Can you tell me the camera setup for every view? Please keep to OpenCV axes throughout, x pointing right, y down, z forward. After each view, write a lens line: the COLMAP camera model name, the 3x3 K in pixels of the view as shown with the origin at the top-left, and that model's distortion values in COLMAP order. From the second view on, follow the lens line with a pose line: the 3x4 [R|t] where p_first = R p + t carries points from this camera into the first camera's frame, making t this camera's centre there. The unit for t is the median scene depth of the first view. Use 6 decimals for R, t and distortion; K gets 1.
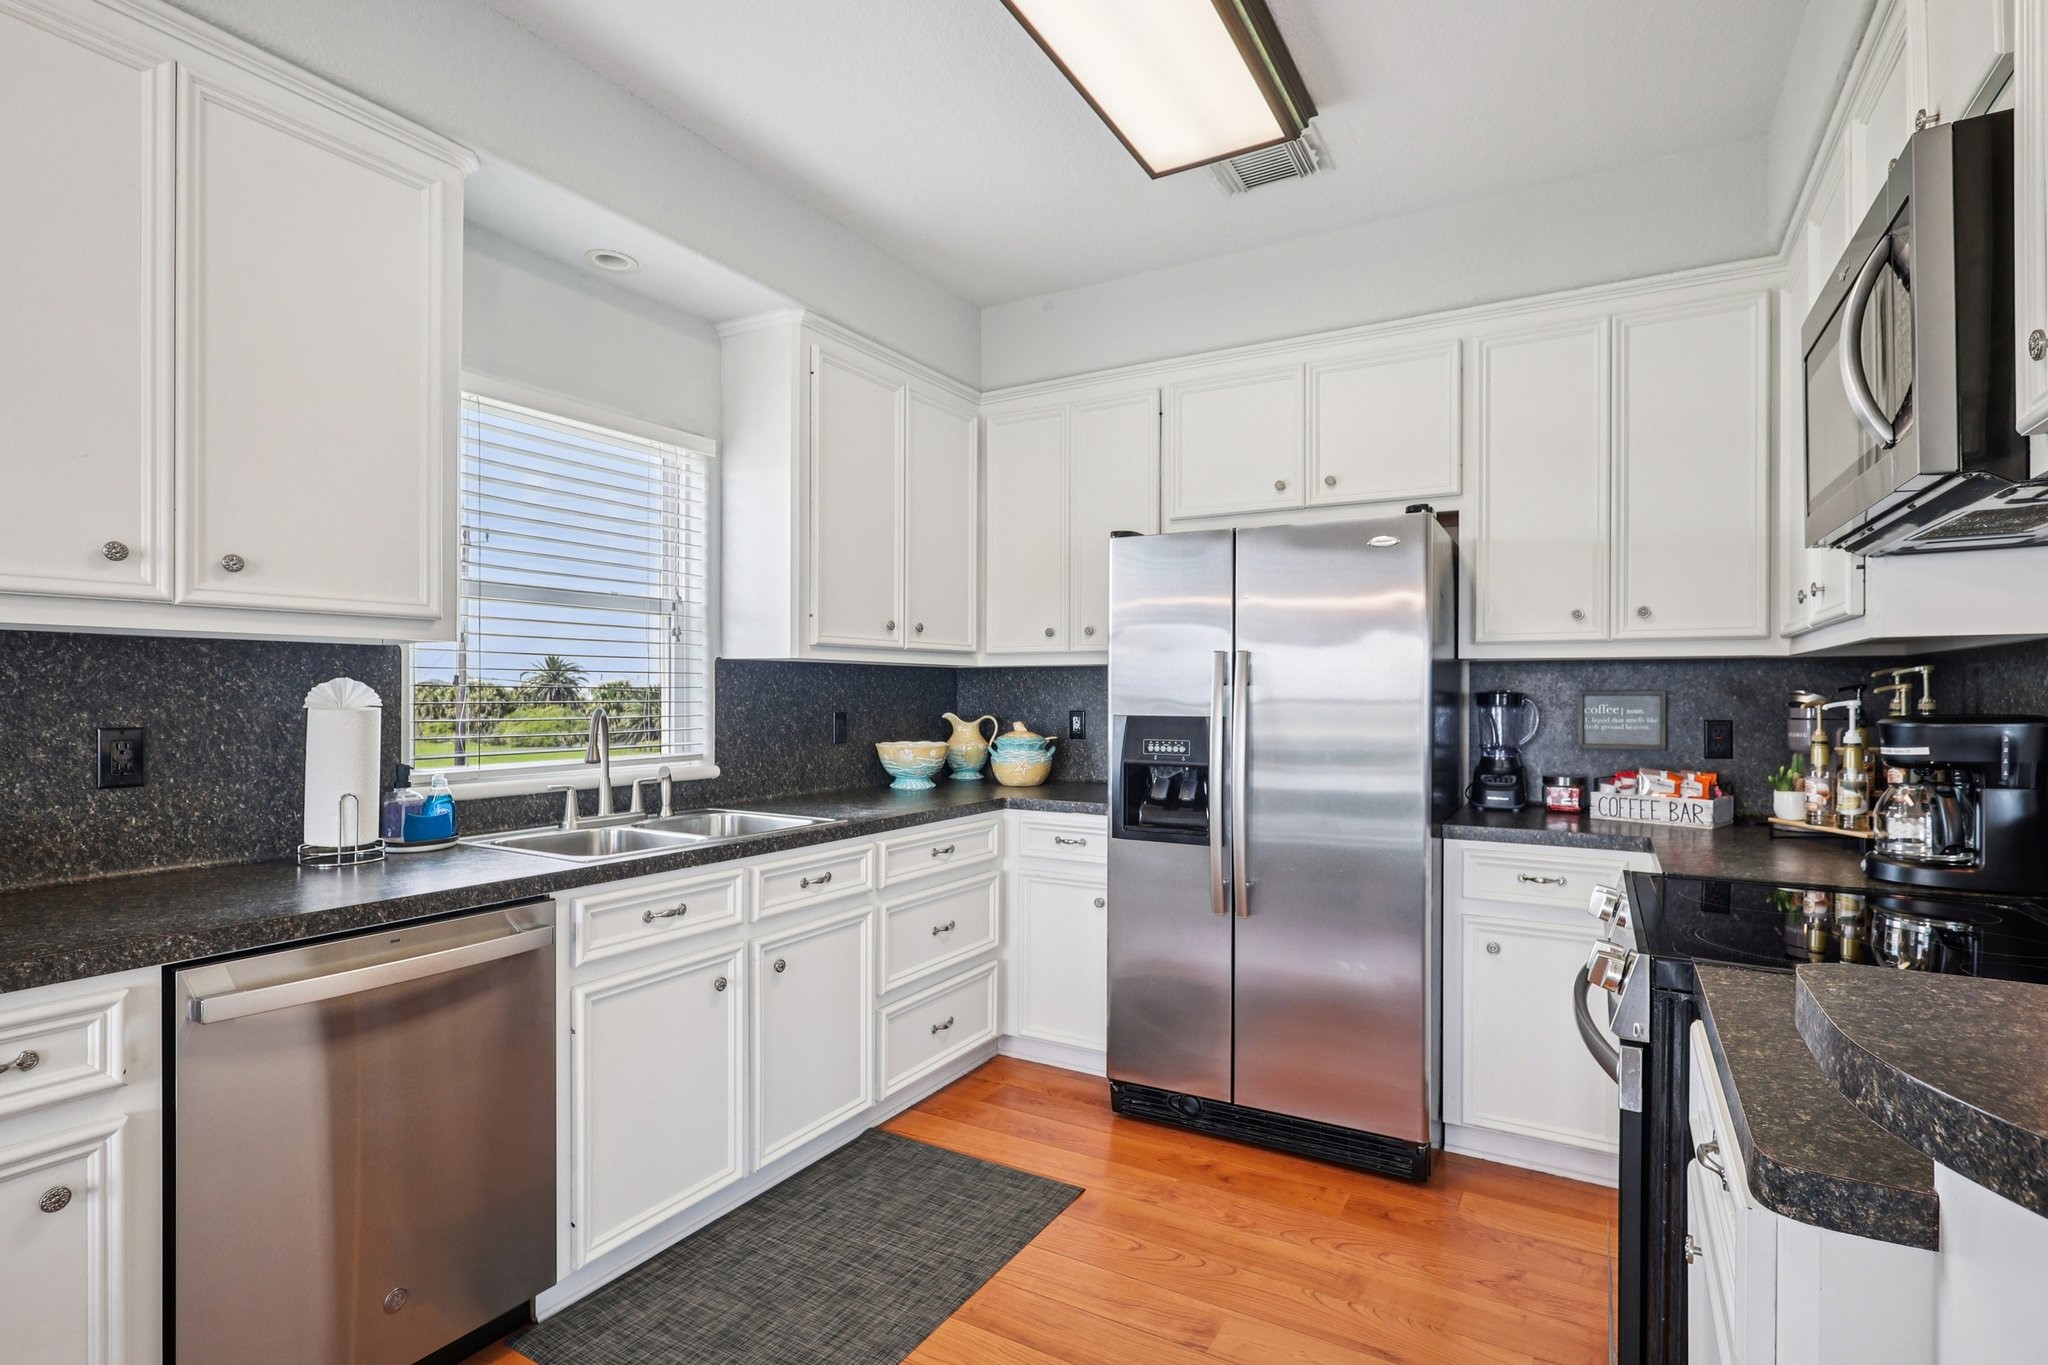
lens RADIAL K [[968.5, 0, 1007.6], [0, 968.5, 687.7], [0, 0, 1]] dist [-0.003531, 0.001090]
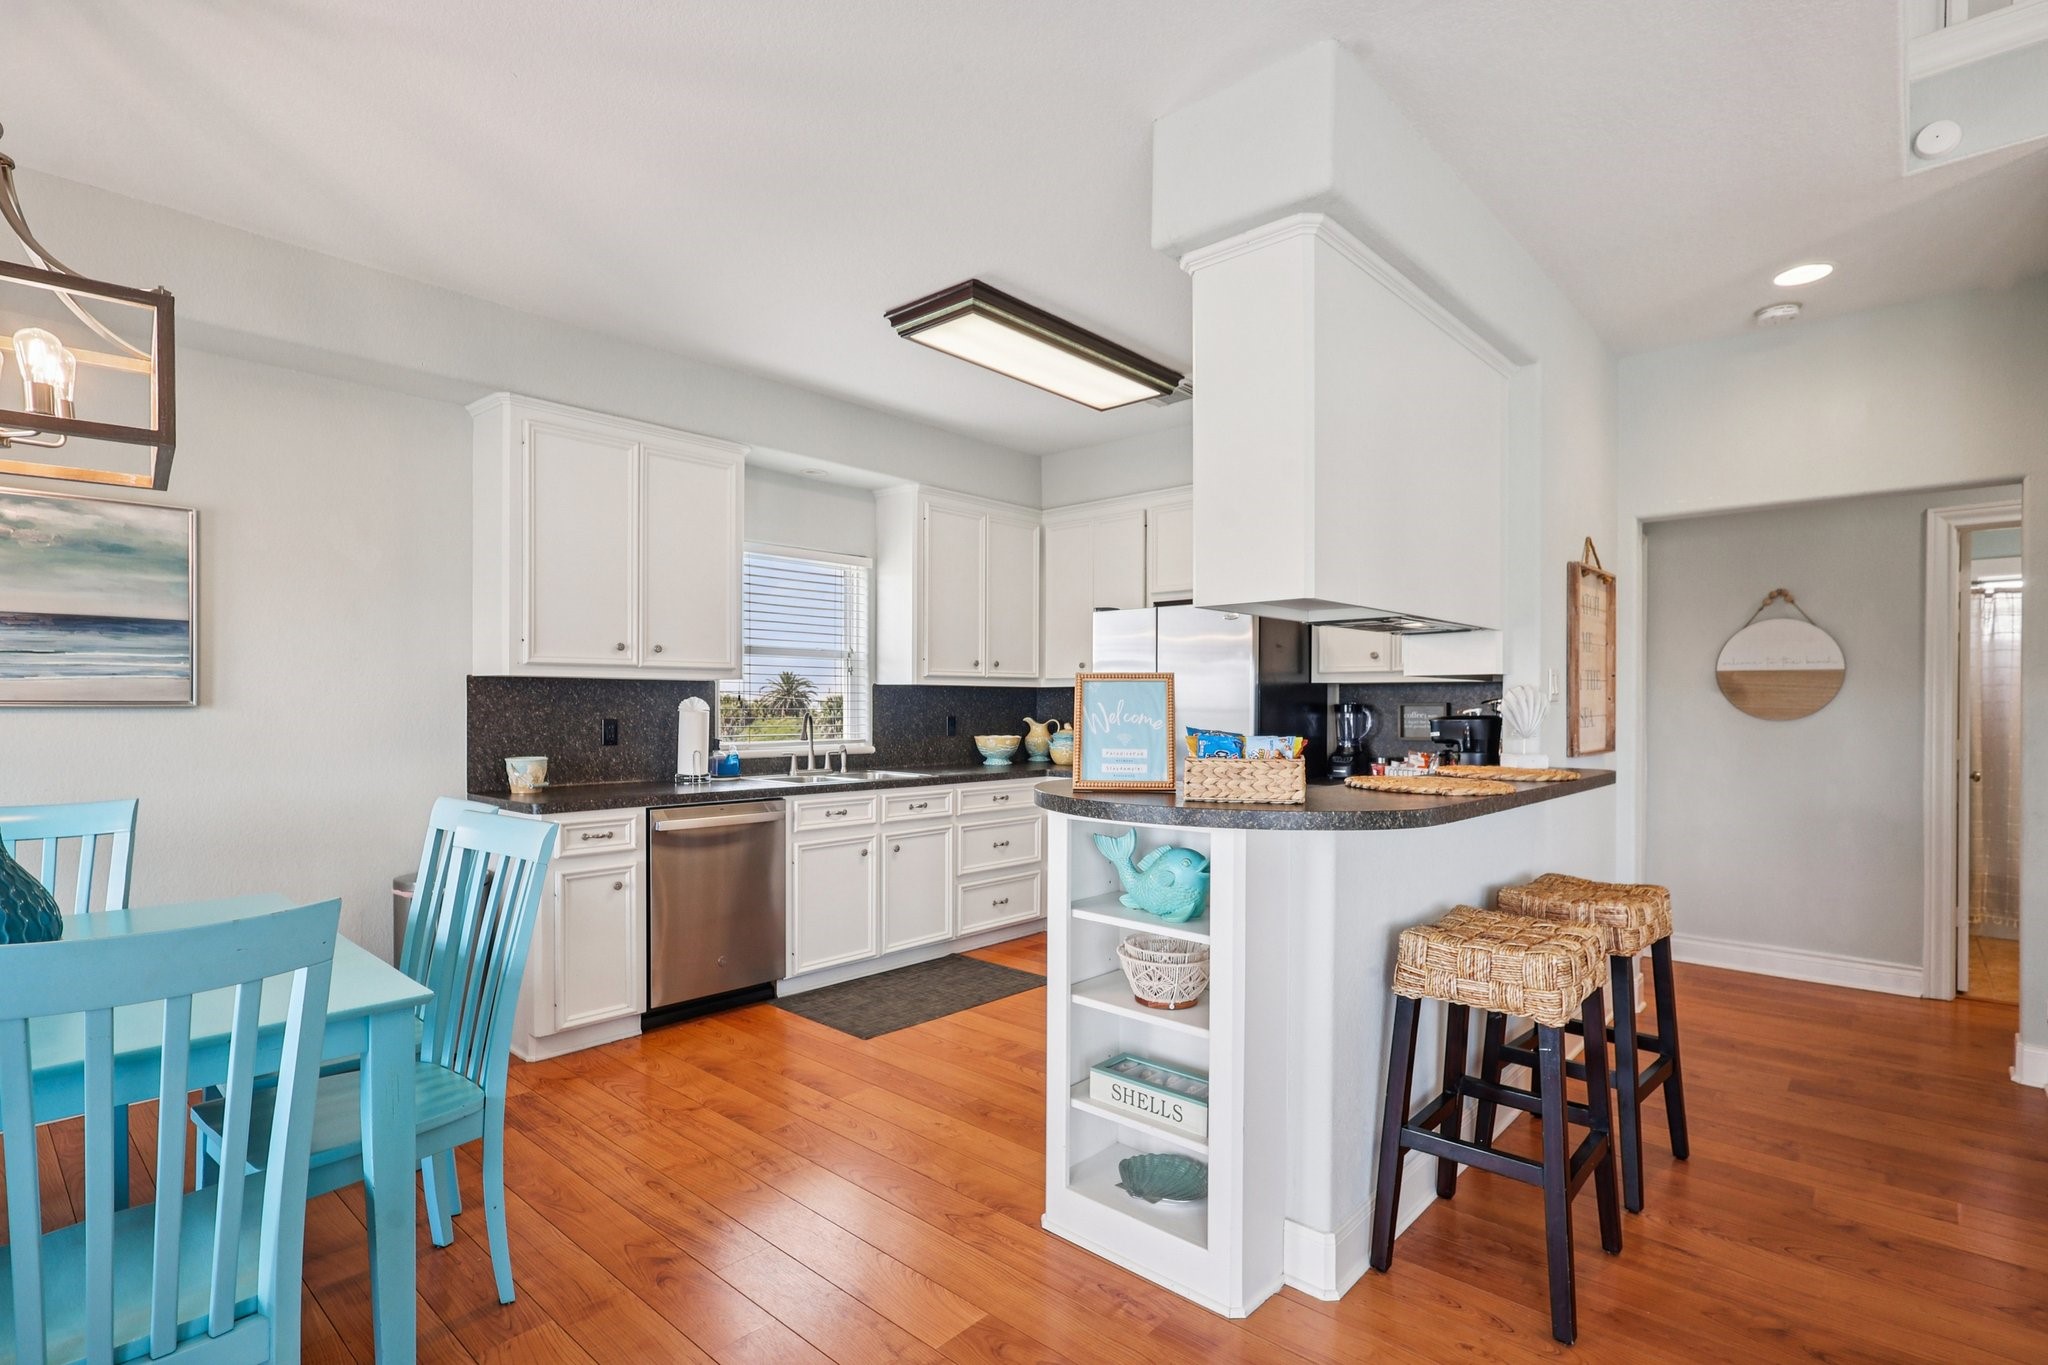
lens RADIAL K [[983.3, 0, 1012.3], [0, 983.3, 695.9], [0, 0, 1]] dist [0.001056, 0.000193]
pose [[0.977053, -0.002043, -0.212986, 0.350451], [0.001171, 0.999990, -0.004219, -0.001969], [0.212992, 0.003873, 0.977046, -0.734996]]
